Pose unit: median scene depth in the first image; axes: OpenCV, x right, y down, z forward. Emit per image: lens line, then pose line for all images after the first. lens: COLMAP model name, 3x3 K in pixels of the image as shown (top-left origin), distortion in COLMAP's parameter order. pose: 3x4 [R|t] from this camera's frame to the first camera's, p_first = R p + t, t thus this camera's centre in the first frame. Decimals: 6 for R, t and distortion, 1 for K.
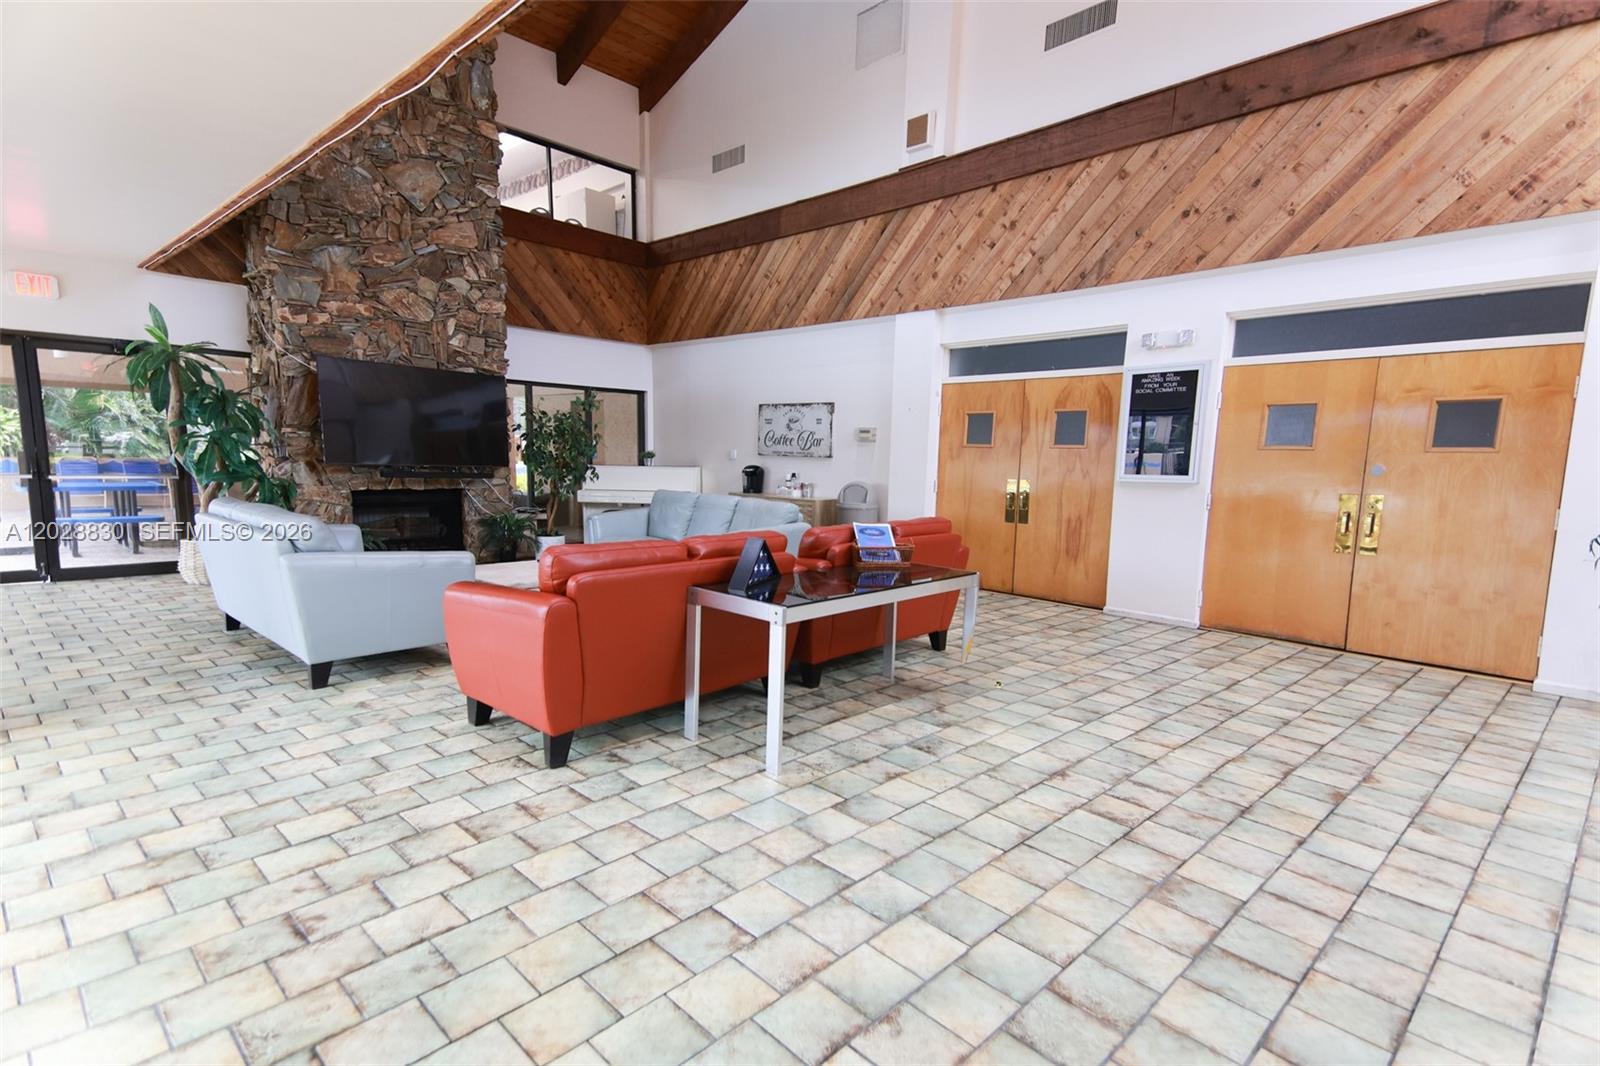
lens RADIAL K [[799.0, 0, 804.6], [0, 799.0, 546.3], [0, 0, 1]] dist [0.140315, -0.000155]
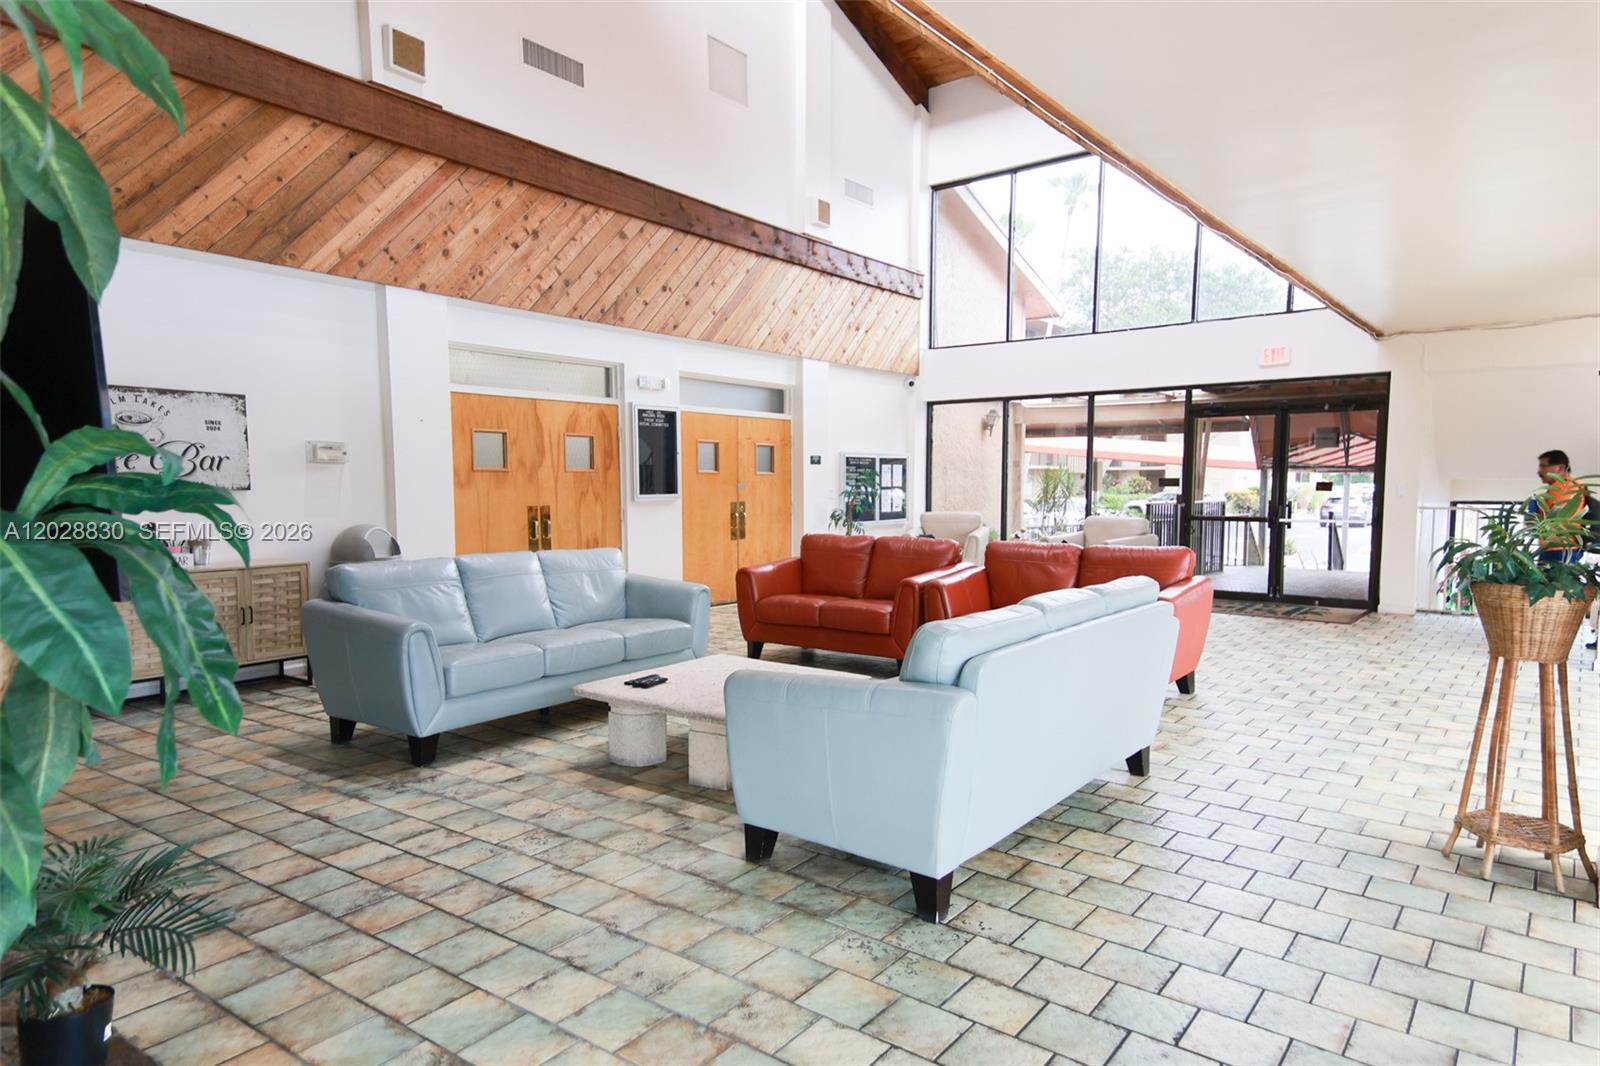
lens RADIAL K [[953.5, 0, 818.1], [0, 953.5, 551.4], [0, 0, 1]] dist [0.134611, -0.000382]
pose [[-0.128943, -0.091783, 0.987395, -0.897620], [0.129960, 0.985556, 0.108583, -0.114441], [-0.983099, 0.142323, -0.115153, 0.852134]]
